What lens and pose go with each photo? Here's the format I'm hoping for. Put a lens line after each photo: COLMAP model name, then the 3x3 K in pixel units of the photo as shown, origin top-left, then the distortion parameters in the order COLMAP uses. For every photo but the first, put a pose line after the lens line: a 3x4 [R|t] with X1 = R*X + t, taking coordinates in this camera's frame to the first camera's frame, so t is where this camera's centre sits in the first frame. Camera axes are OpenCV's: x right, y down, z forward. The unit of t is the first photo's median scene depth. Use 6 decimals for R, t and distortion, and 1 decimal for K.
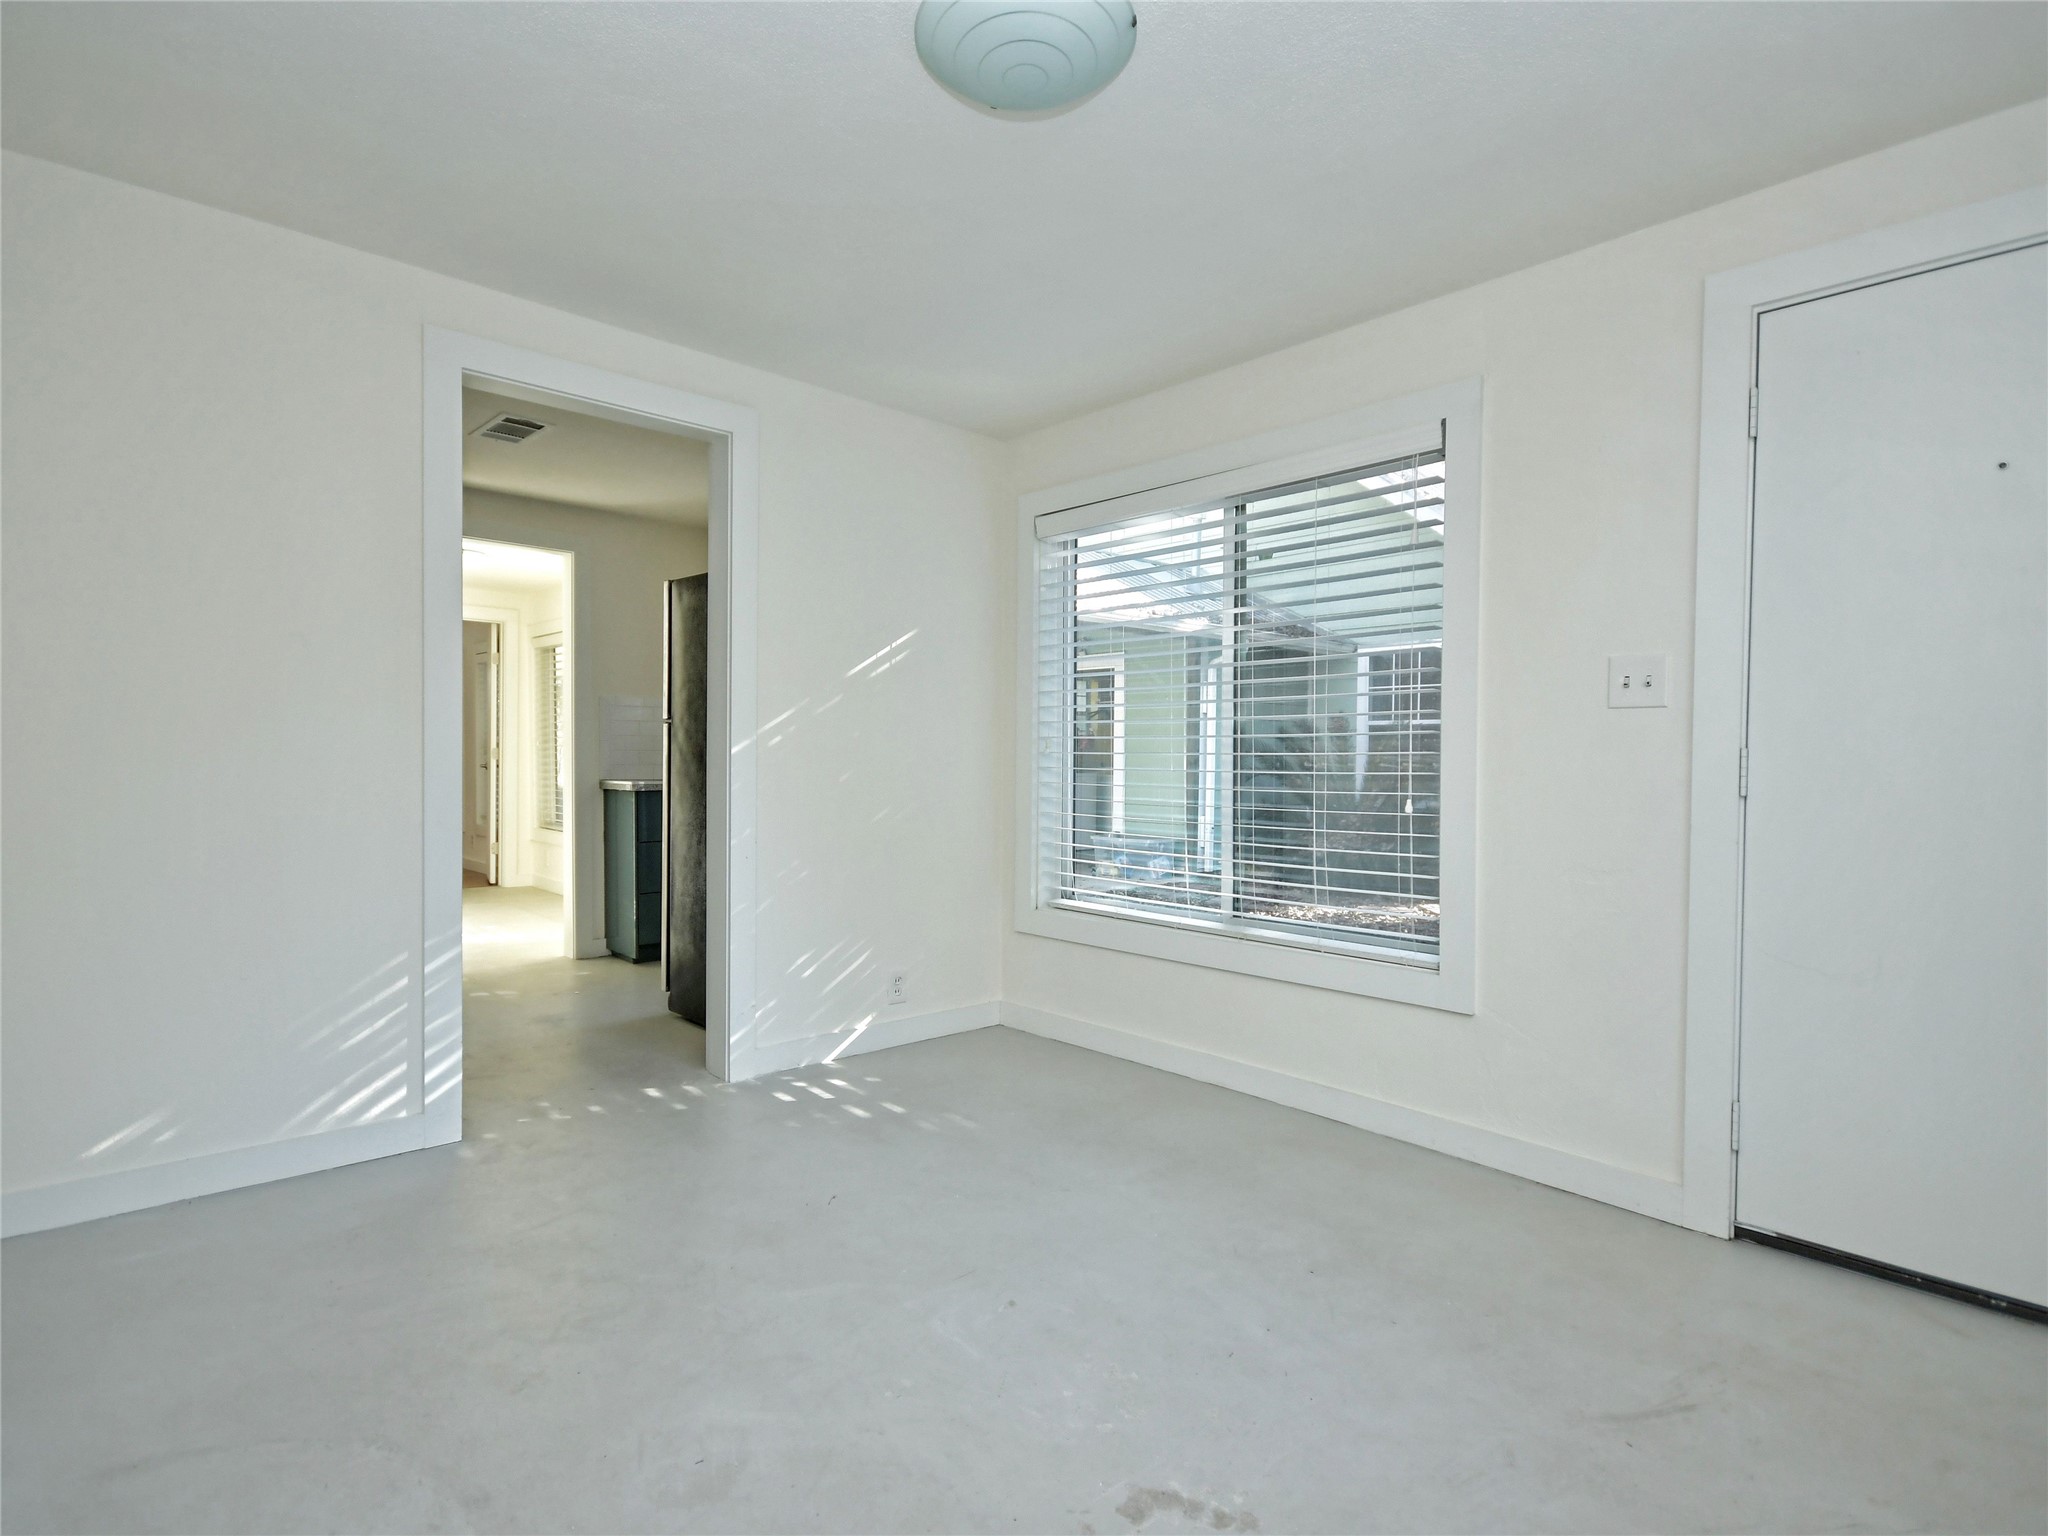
lens RADIAL K [[1052.2, 0, 1024.0], [0, 1052.2, 768.0], [0, 0, 1]] dist [-0.005304, 0.001274]
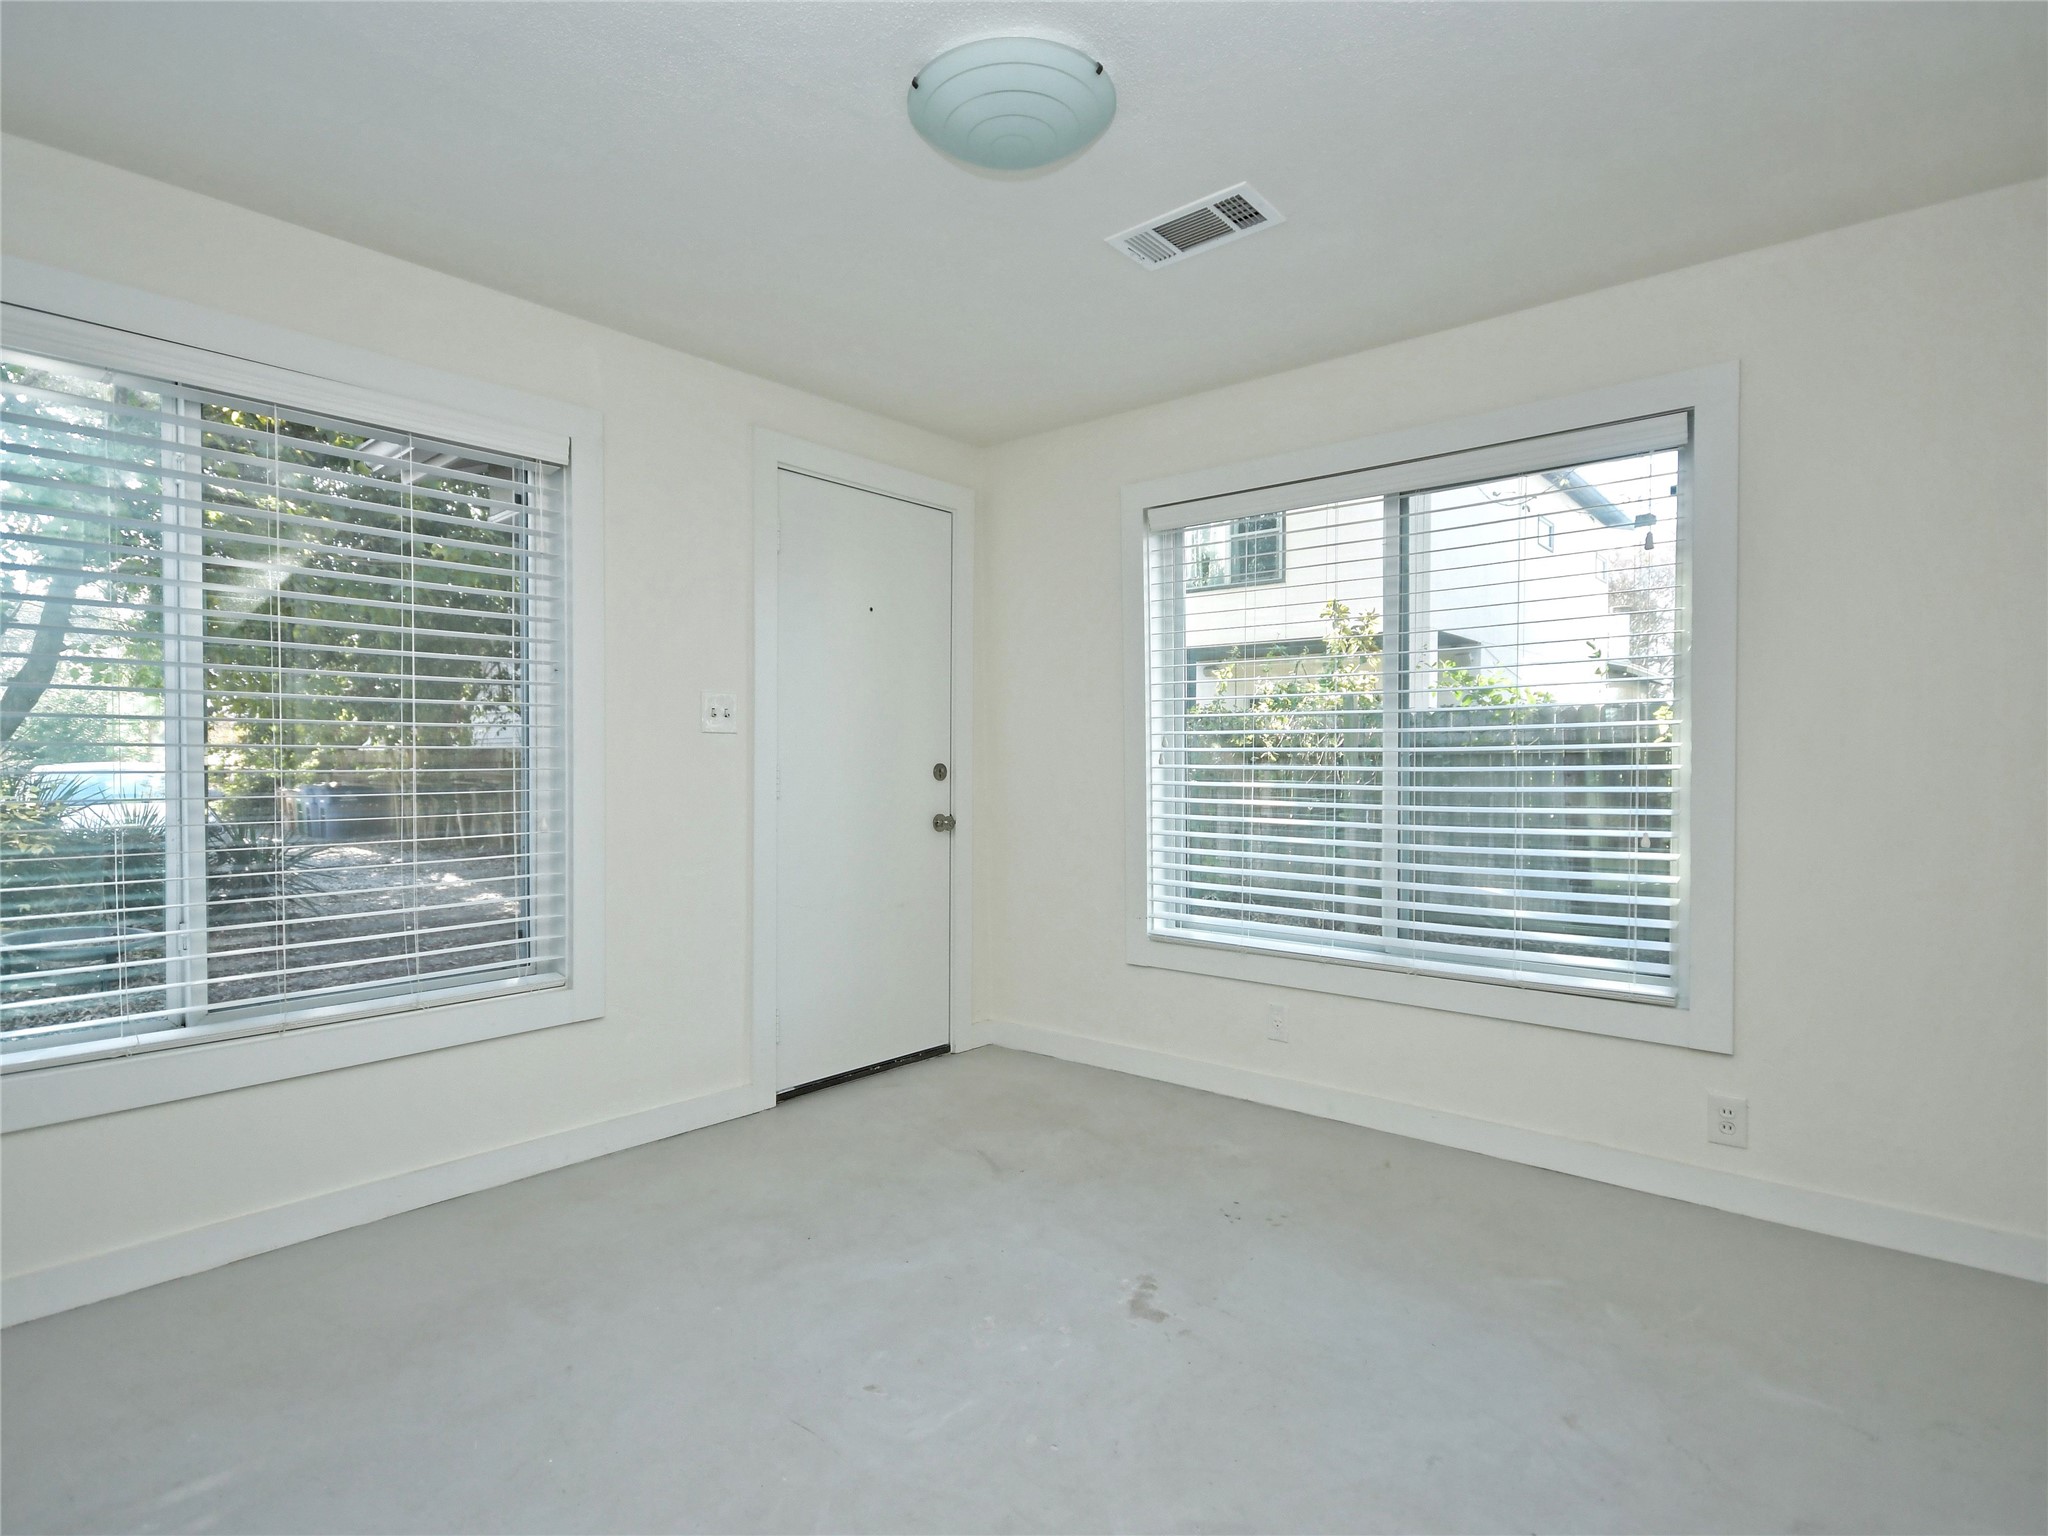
lens RADIAL K [[1052.2, 0, 1024.0], [0, 1052.2, 768.0], [0, 0, 1]] dist [-0.005304, 0.001274]
pose [[-0.128037, -0.016772, 0.991628, -1.247826], [0.003026, 0.999846, 0.017301, -0.060320], [-0.991765, 0.005216, -0.127966, 1.327801]]
